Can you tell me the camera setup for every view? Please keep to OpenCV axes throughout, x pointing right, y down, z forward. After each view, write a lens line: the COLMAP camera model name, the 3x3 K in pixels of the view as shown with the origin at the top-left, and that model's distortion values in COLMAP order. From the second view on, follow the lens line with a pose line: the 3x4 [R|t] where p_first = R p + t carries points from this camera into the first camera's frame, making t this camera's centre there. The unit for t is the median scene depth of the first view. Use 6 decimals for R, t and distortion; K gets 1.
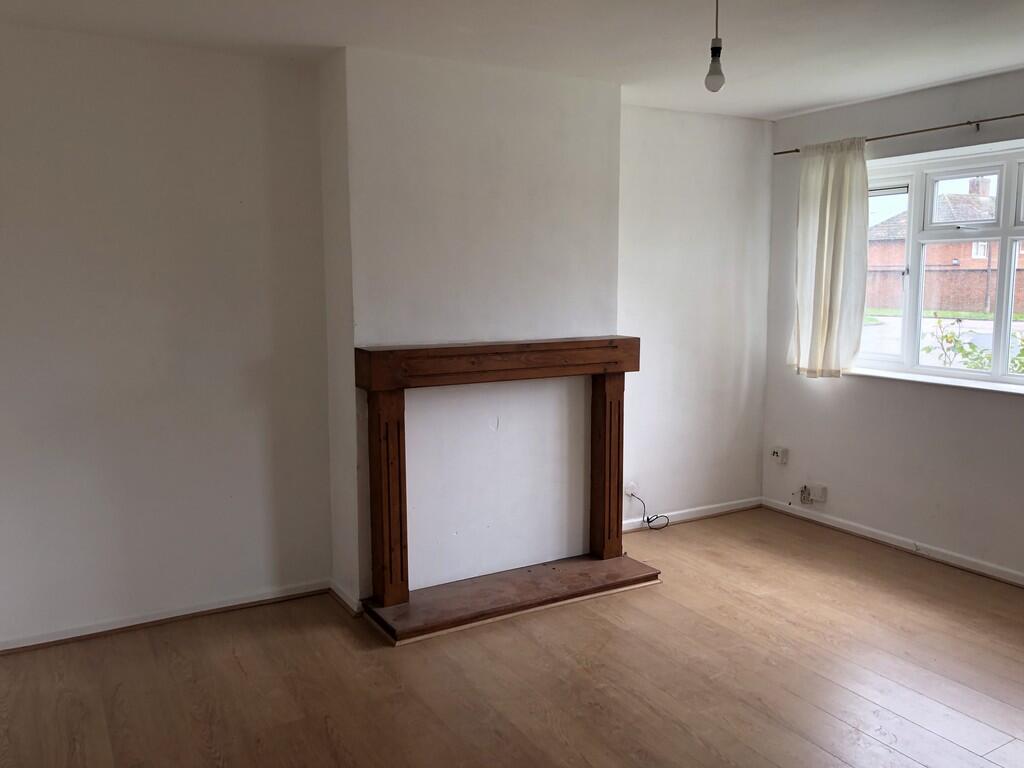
lens RADIAL K [[838.1, 0, 509.0], [0, 838.1, 381.7], [0, 0, 1]] dist [0.036397, -0.041294]
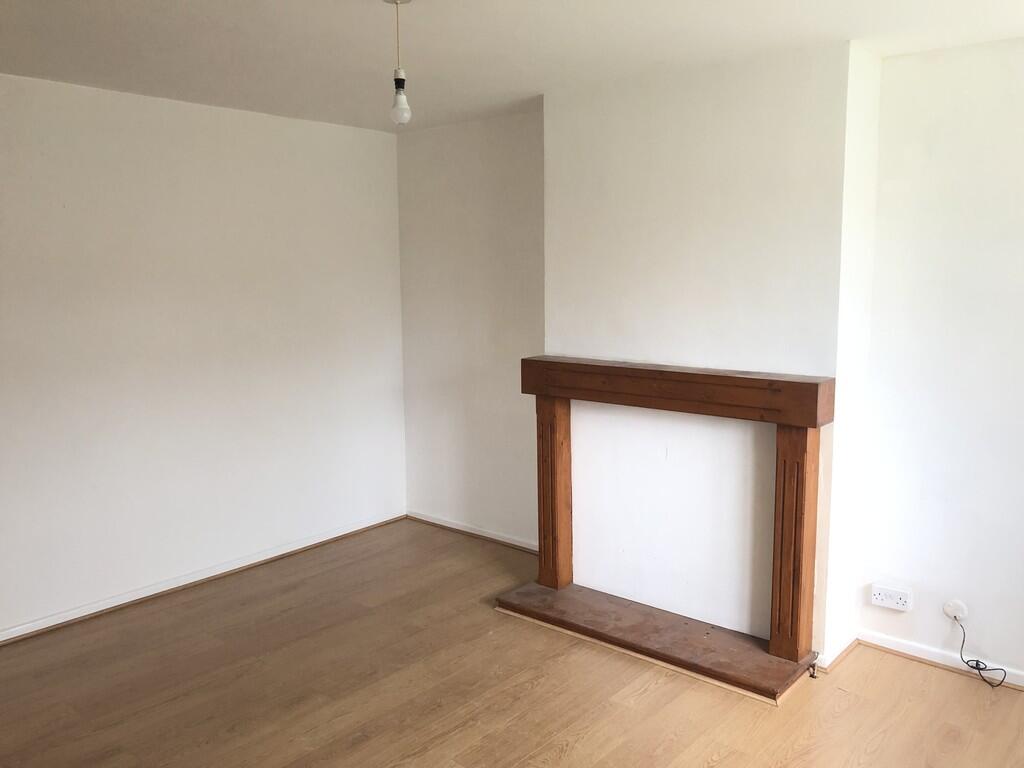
lens RADIAL K [[838.1, 0, 508.6], [0, 838.1, 385.9], [0, 0, 1]] dist [0.036397, -0.041294]
pose [[0.325954, 0.133819, -0.935867, 0.834440], [-0.105831, 0.988874, 0.104538, -0.108147], [0.939443, 0.064969, 0.336490, 0.538608]]
